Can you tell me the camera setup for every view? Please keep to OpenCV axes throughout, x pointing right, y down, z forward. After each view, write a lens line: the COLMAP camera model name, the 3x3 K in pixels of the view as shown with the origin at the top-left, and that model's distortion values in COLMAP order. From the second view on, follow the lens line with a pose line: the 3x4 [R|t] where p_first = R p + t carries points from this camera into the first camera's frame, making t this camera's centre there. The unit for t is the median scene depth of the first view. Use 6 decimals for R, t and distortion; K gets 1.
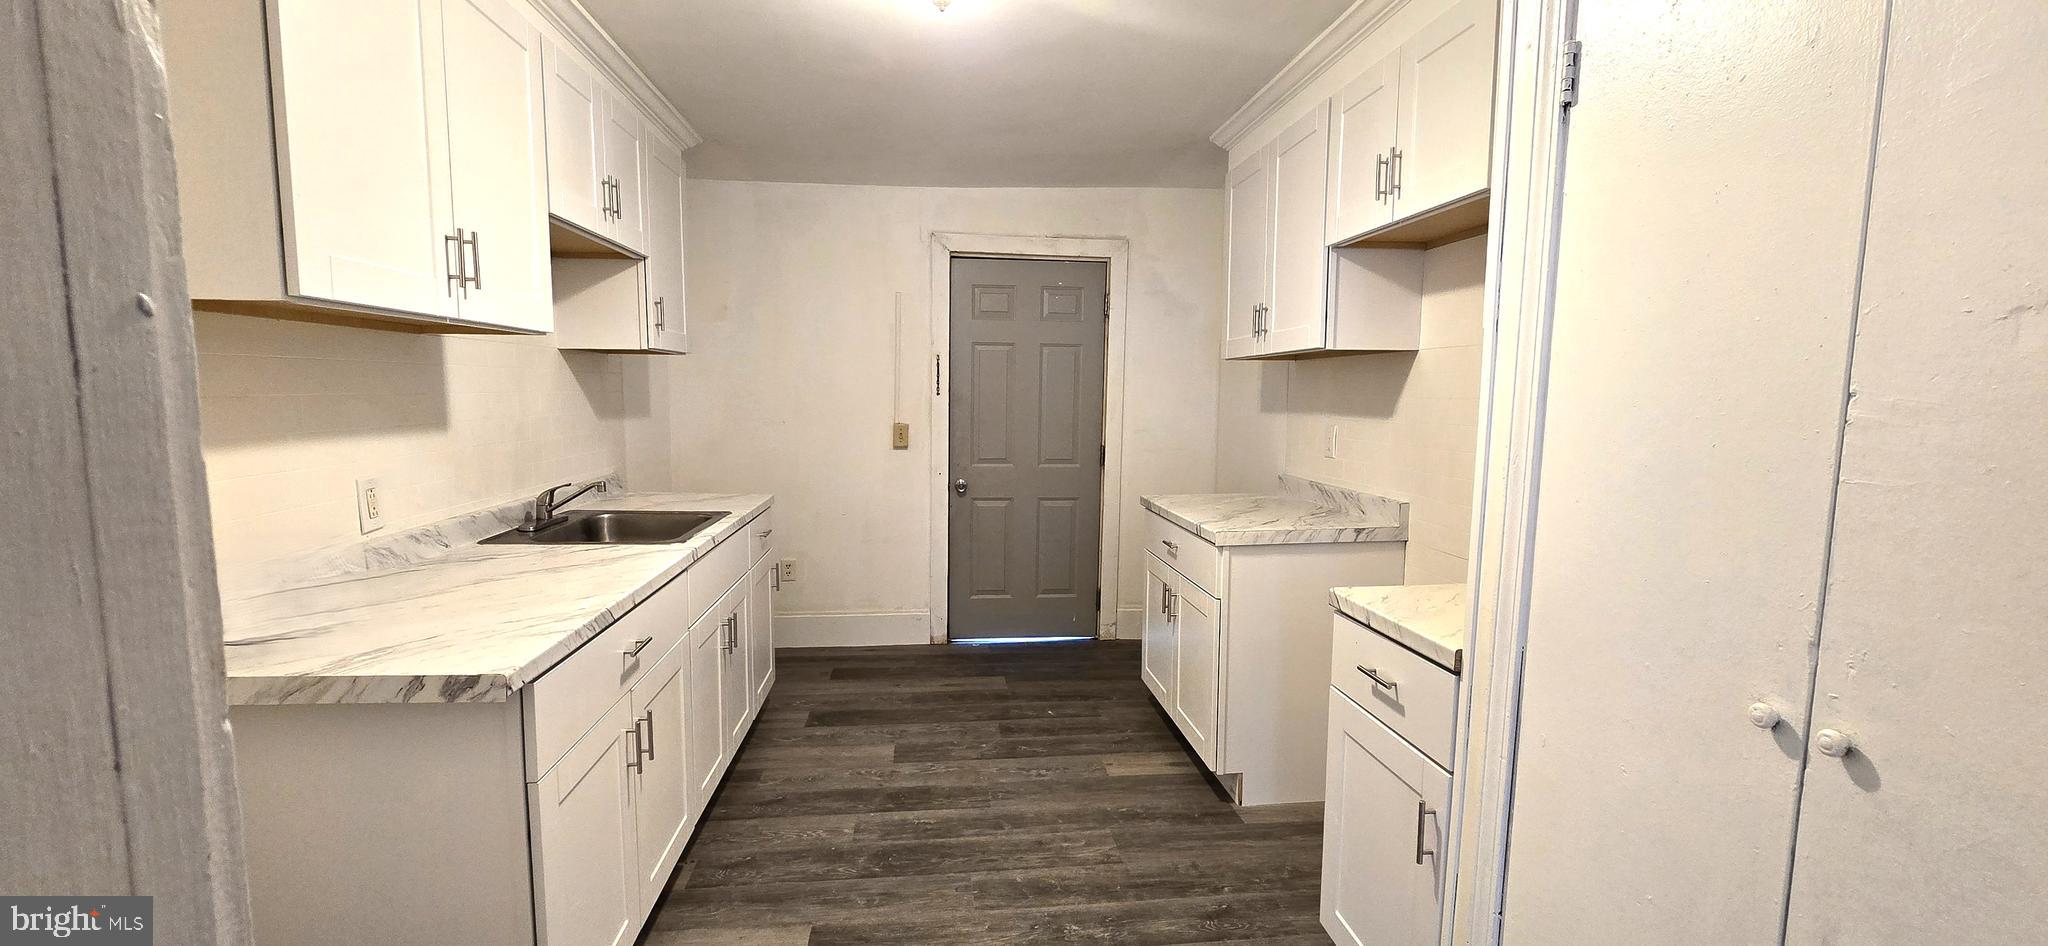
lens RADIAL K [[839.5, 0, 1005.7], [0, 839.5, 488.1], [0, 0, 1]] dist [-0.007484, 0.001500]
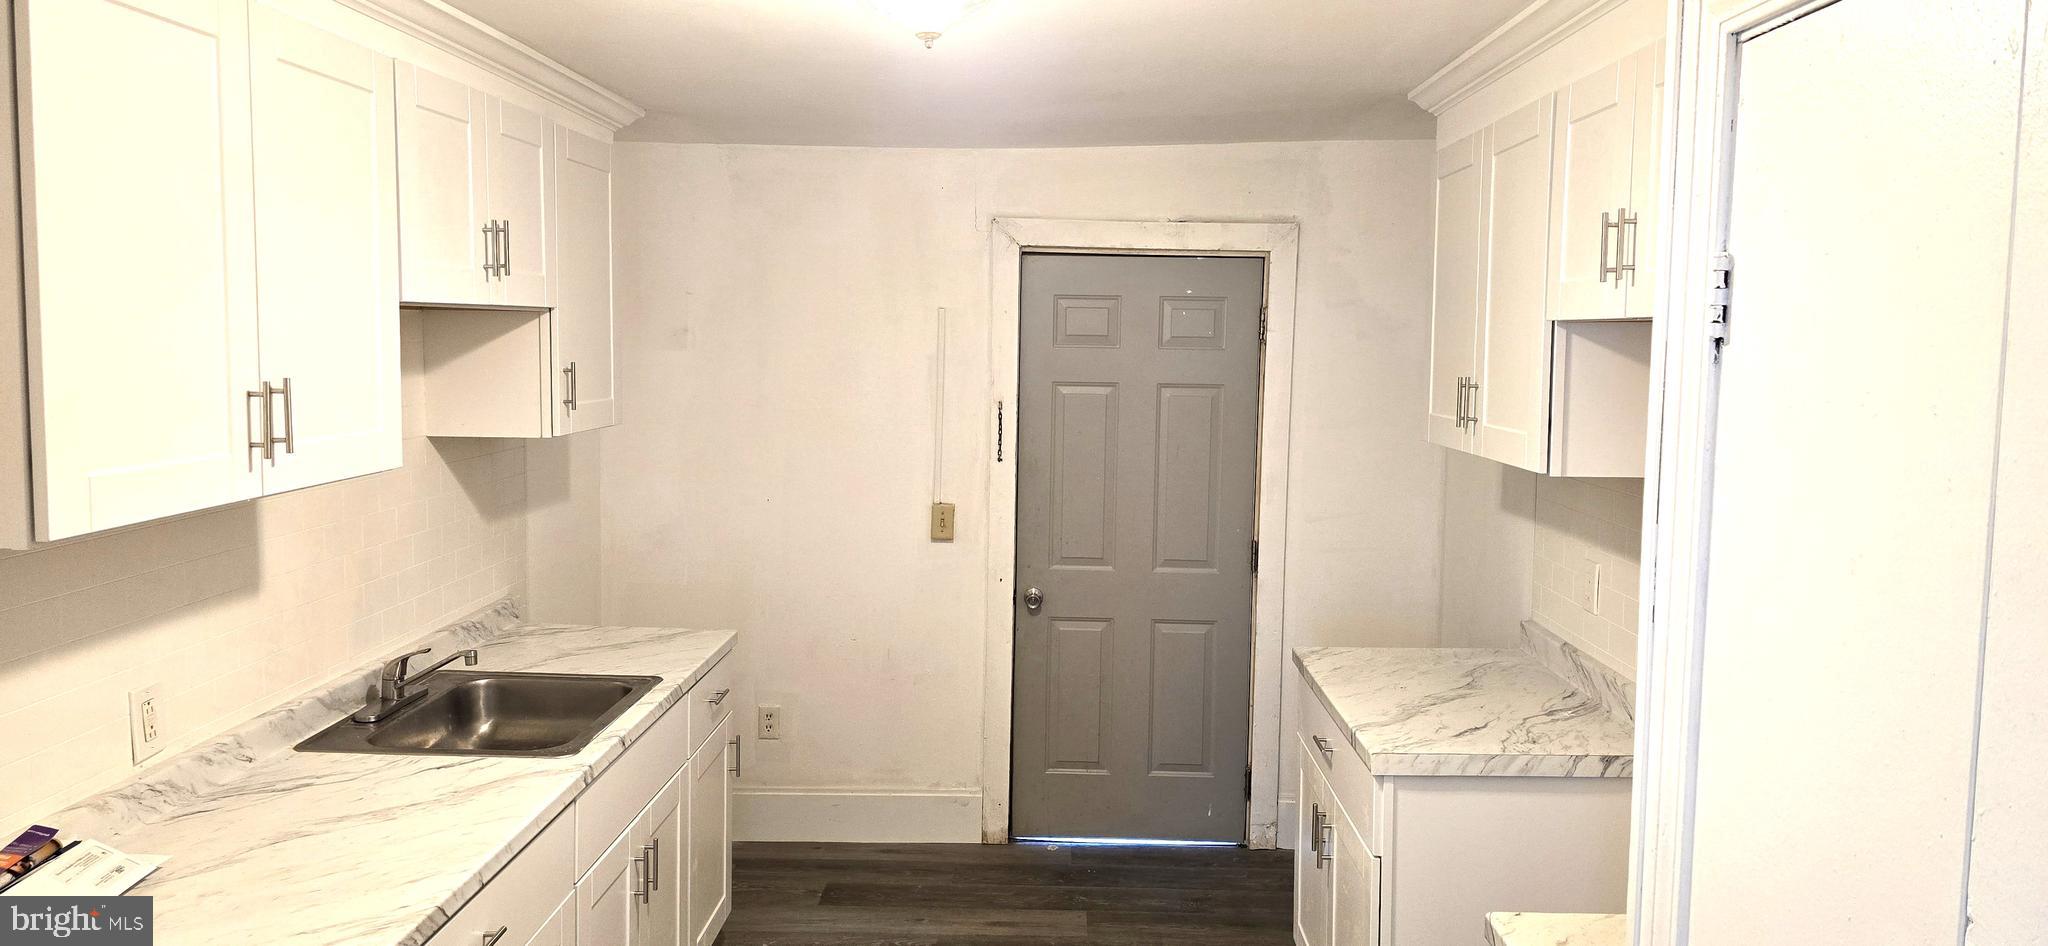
lens RADIAL K [[1392.4, 0, 1044.3], [0, 1392.4, 414.5], [0, 0, 1]] dist [0.070858, -0.068737]
pose [[0.992628, 0.015415, -0.120218, 0.124084], [-0.019166, 0.999363, -0.030108, -0.169138], [0.119678, 0.032190, 0.992291, -0.109705]]
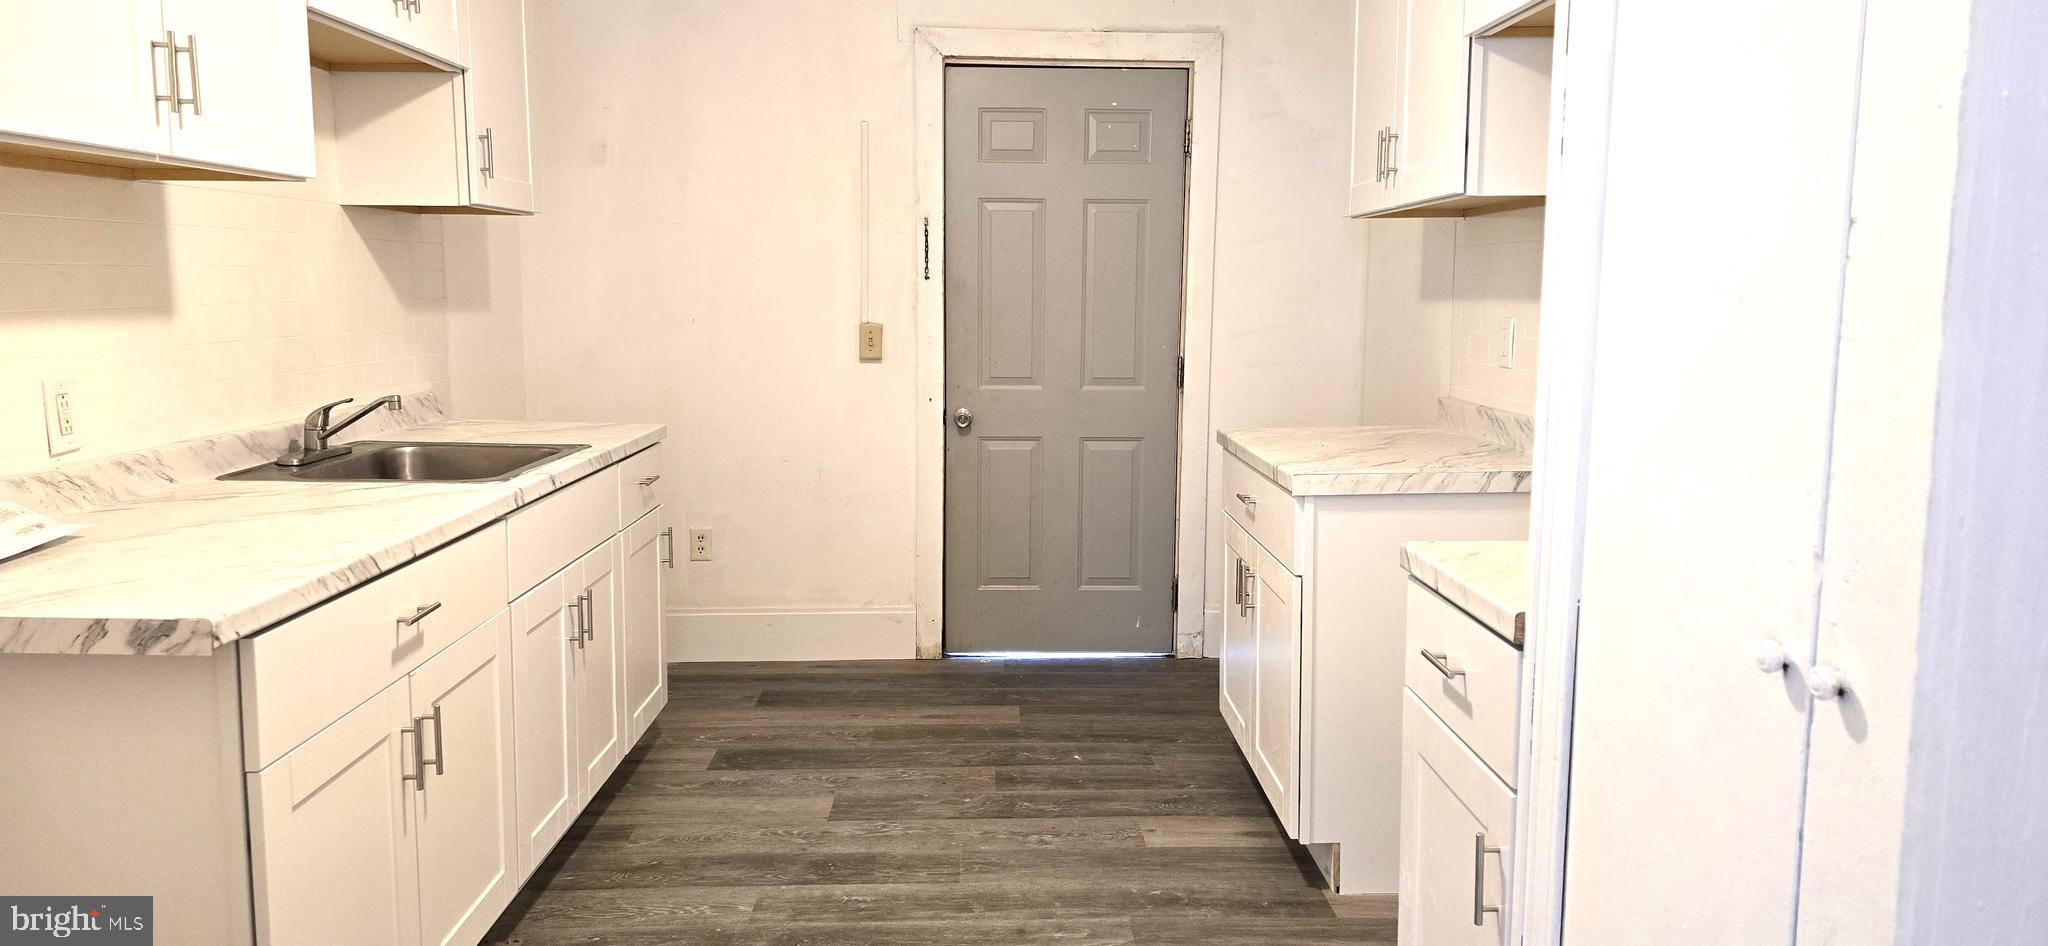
lens RADIAL K [[1392.4, 0, 1030.1], [0, 1392.4, 465.2], [0, 0, 1]] dist [0.070858, -0.068737]
pose [[0.996822, 0.005531, -0.079469, 0.128362], [-0.004759, 0.999940, 0.009903, 0.034224], [0.079519, -0.009493, 0.996788, -0.115642]]
